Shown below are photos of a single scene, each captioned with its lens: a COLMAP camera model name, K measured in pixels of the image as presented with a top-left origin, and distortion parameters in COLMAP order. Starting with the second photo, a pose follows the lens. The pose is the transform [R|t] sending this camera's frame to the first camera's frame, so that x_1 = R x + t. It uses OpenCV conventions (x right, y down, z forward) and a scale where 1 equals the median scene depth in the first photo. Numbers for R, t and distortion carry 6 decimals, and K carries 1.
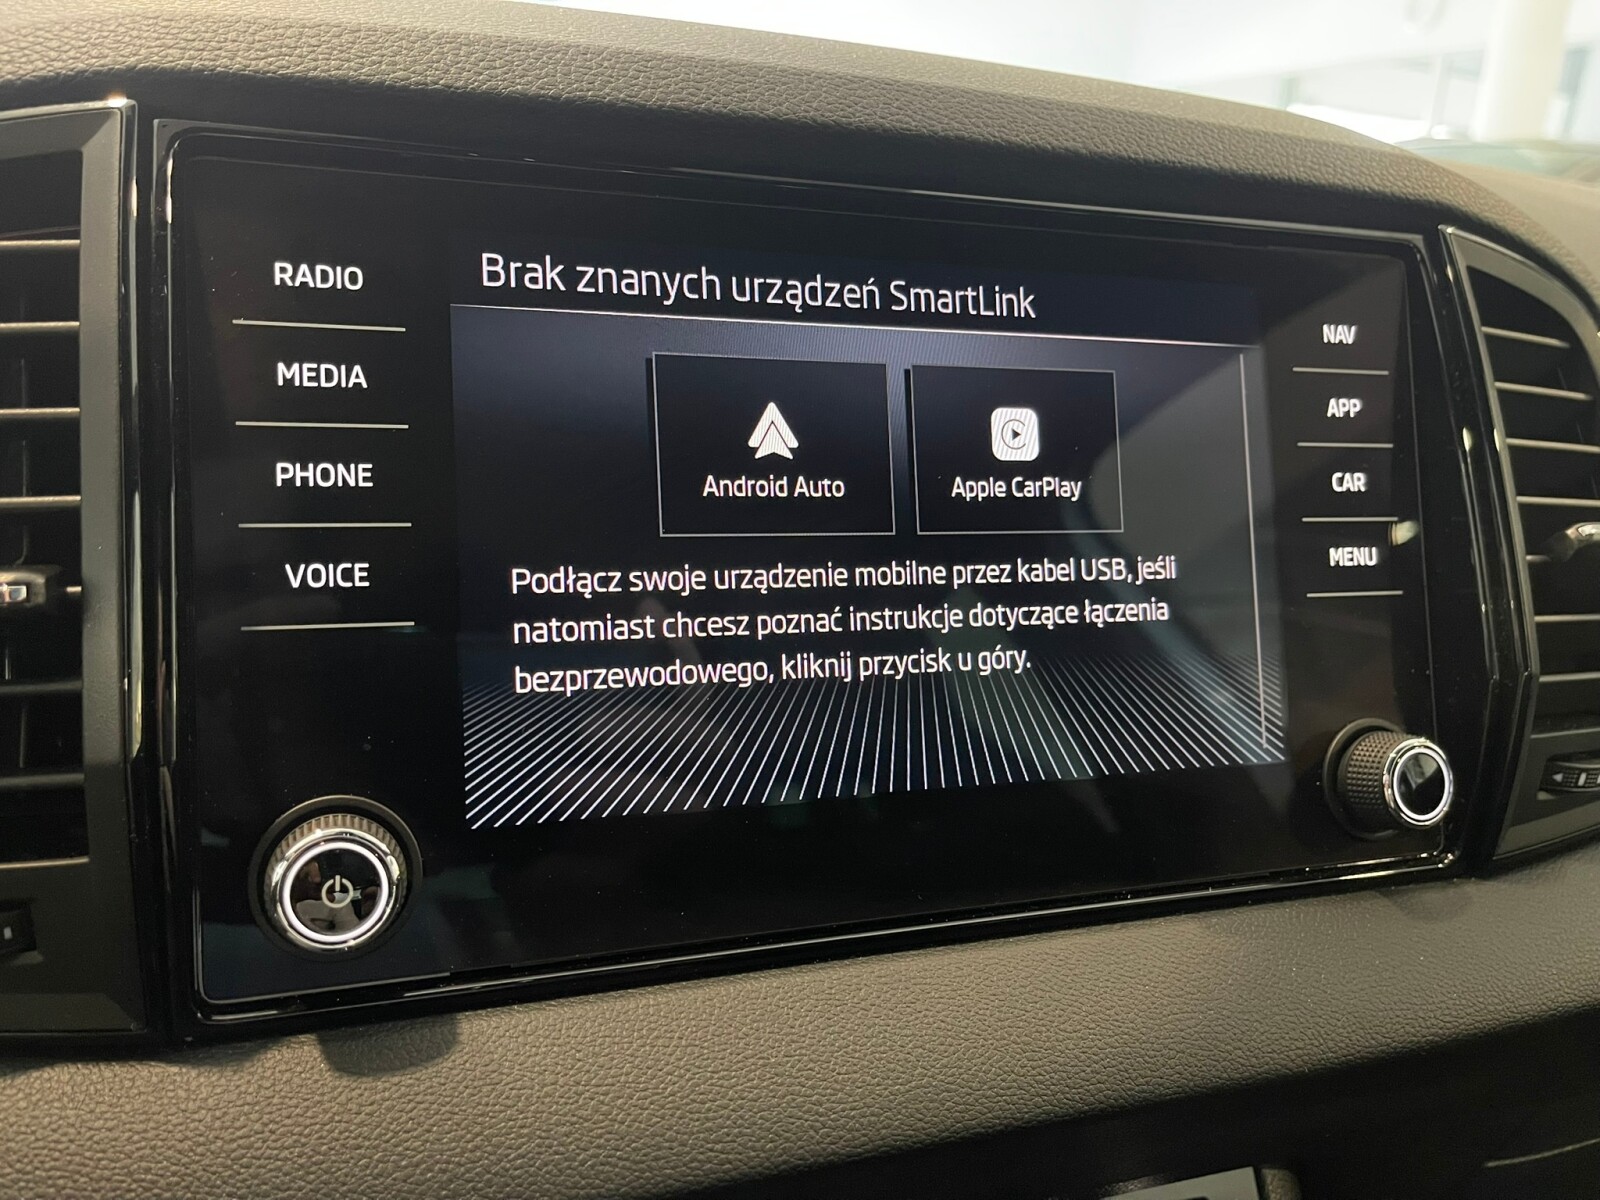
lens RADIAL K [[1218.6, 0, 796.3], [0, 1218.6, 600.4], [0, 0, 1]] dist [0.064664, -0.100752]
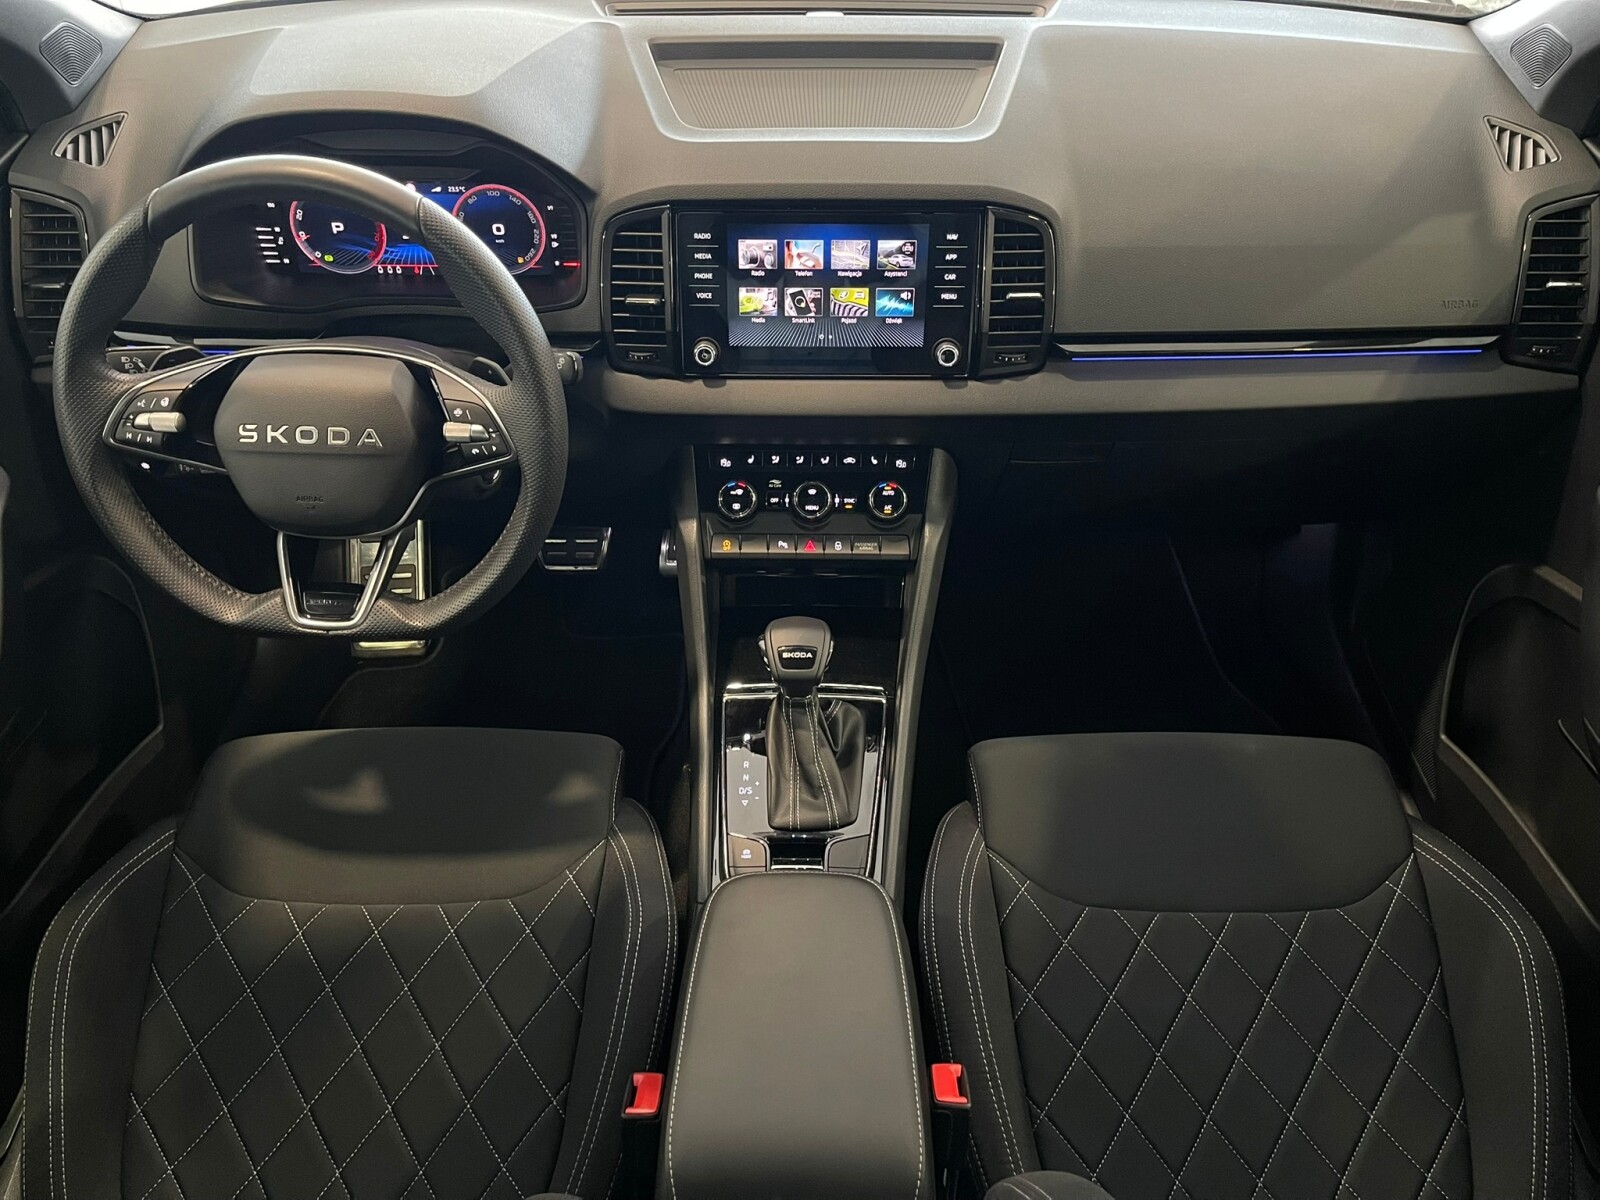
lens RADIAL K [[1218.6, 0, 791.6], [0, 1218.6, 587.5], [0, 0, 1]] dist [0.064664, -0.100752]
pose [[0.938350, 0.175926, -0.297571, 1.689591], [-0.028202, 0.896904, 0.441324, -1.177768], [0.344534, -0.405725, 0.846572, -3.686360]]
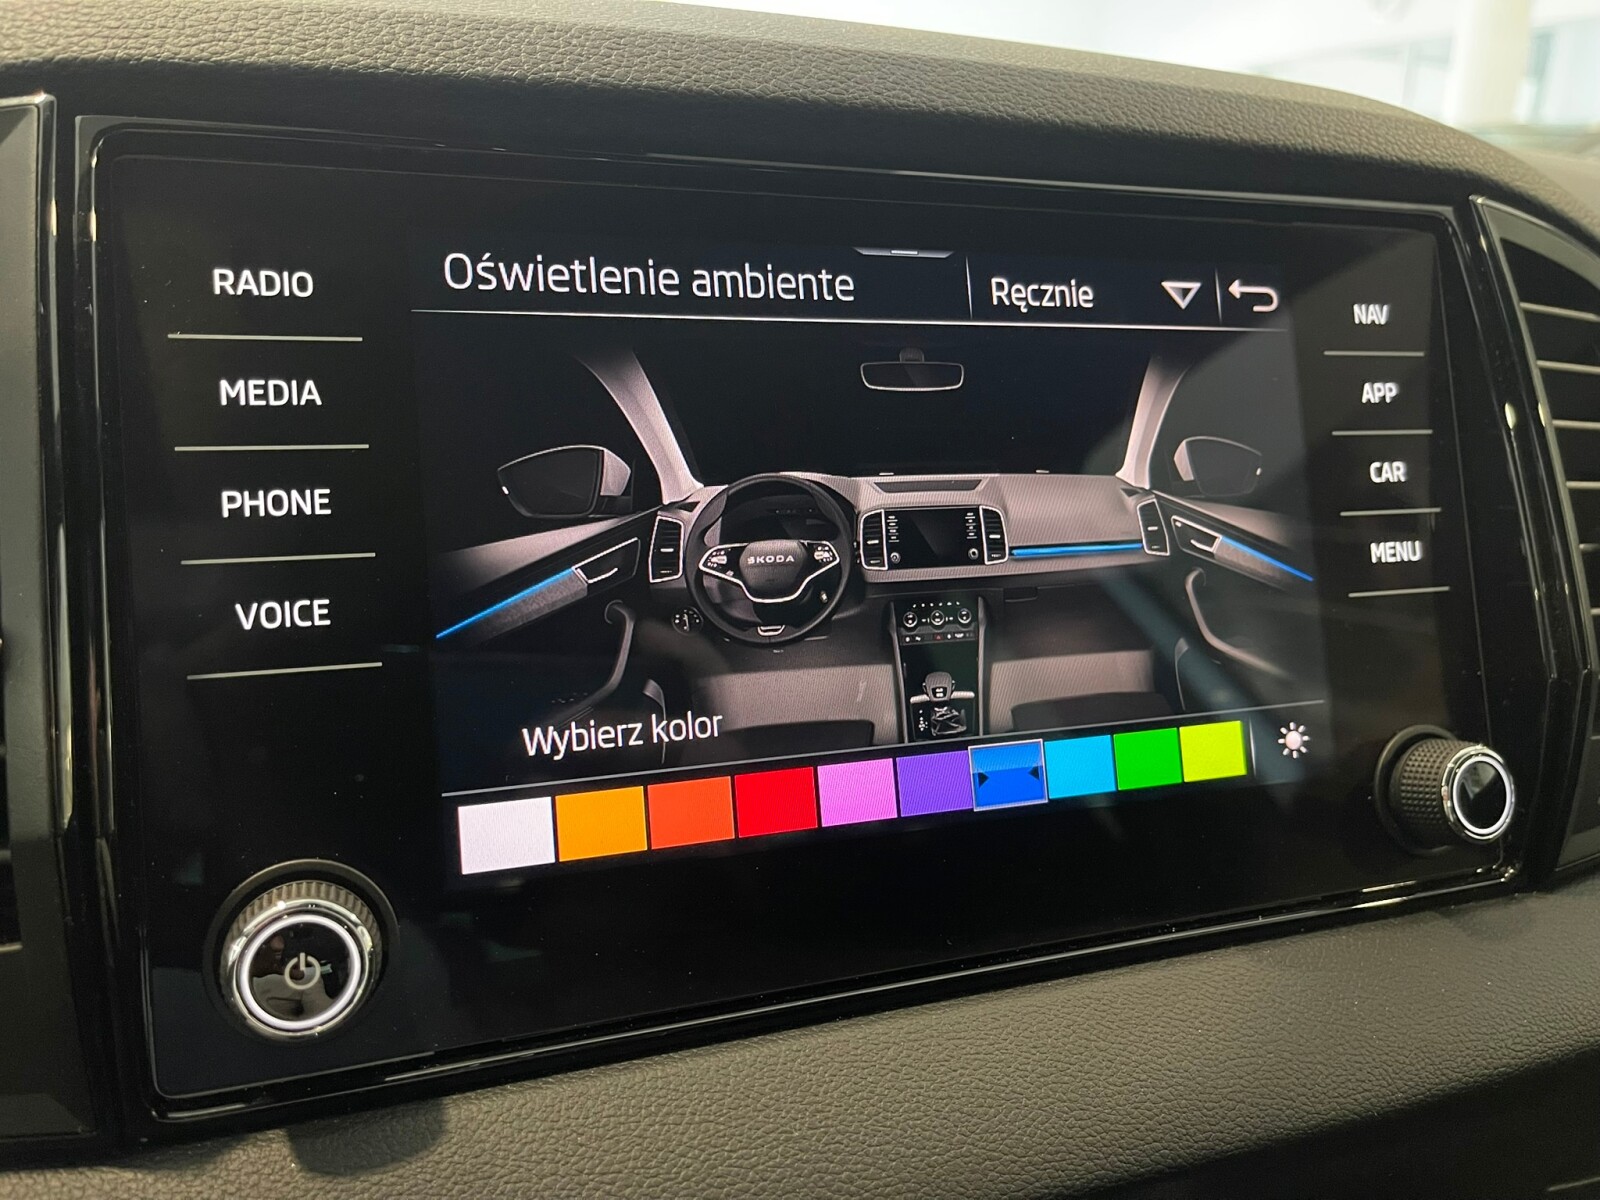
lens RADIAL K [[1218.6, 0, 794.6], [0, 1218.6, 597.0], [0, 0, 1]] dist [0.064664, -0.100752]
pose [[0.999366, -0.034651, 0.008189, -0.014035], [0.034722, 0.999359, -0.008683, -0.011838], [-0.007883, 0.008962, 0.999929, 0.093309]]
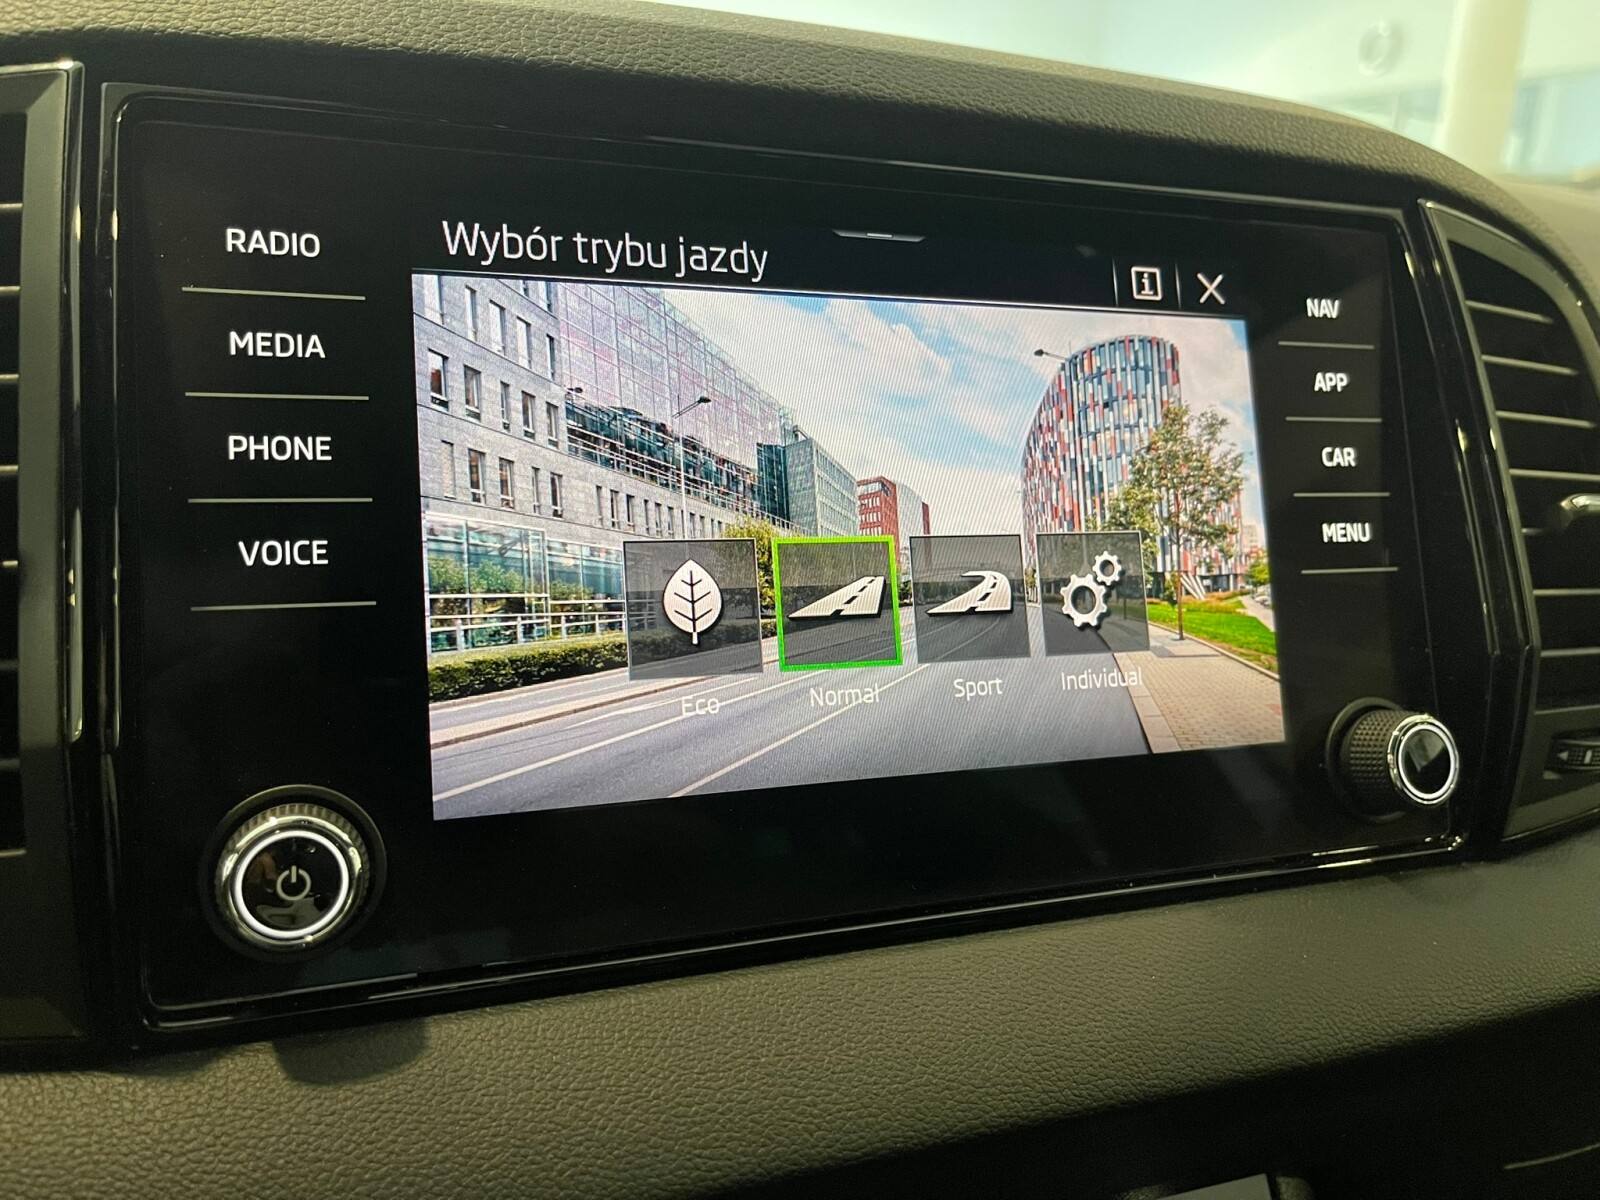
lens RADIAL K [[1218.6, 0, 799.6], [0, 1218.6, 591.0], [0, 0, 1]] dist [0.064664, -0.100752]
pose [[0.999613, -0.020667, 0.018647, -0.001161], [0.021435, 0.998887, -0.042013, 0.055046], [-0.017758, 0.042397, 0.998943, 0.042888]]
